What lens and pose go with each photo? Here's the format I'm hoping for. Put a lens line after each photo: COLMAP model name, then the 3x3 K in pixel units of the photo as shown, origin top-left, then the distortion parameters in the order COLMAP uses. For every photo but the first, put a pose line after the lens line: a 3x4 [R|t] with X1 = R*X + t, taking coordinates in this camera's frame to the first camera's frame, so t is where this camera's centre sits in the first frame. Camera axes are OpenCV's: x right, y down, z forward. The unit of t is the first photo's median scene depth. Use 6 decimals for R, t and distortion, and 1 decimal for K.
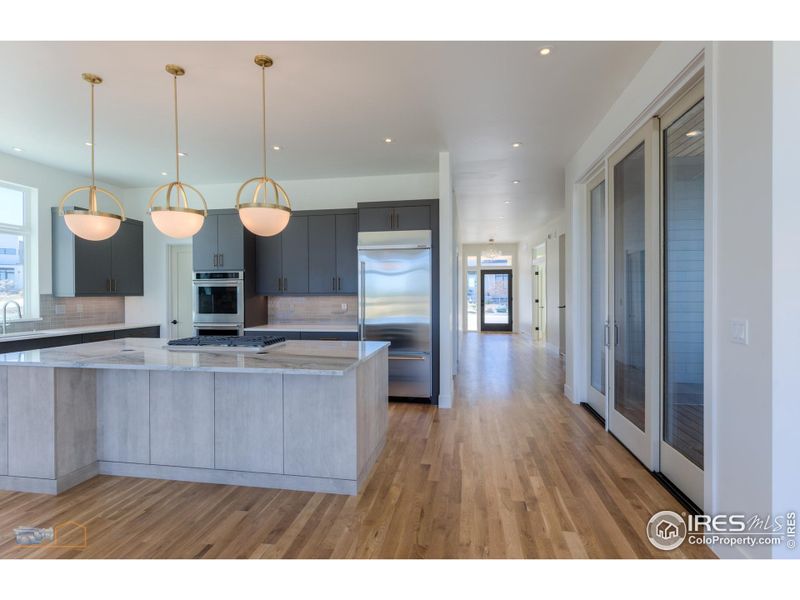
lens RADIAL K [[393.5, 0, 402.4], [0, 393.5, 299.4], [0, 0, 1]] dist [0.003983, 0.000424]
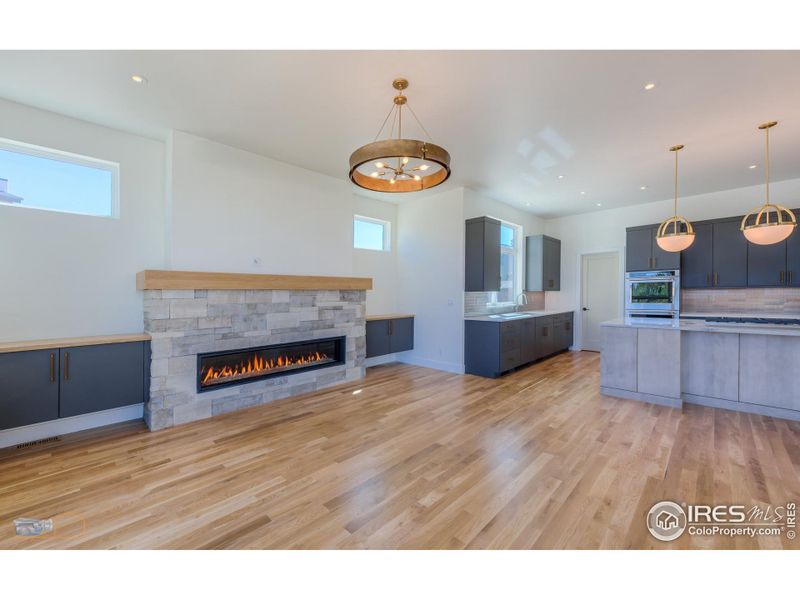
lens RADIAL K [[323.1, 0, 398.1], [0, 323.1, 299.2], [0, 0, 1]] dist [0.001839, -0.000054]
pose [[0.818762, 0.003081, -0.574125, -0.551057], [0.000669, 0.999980, 0.006321, 0.017253], [0.574132, -0.005559, 0.818744, -0.393832]]
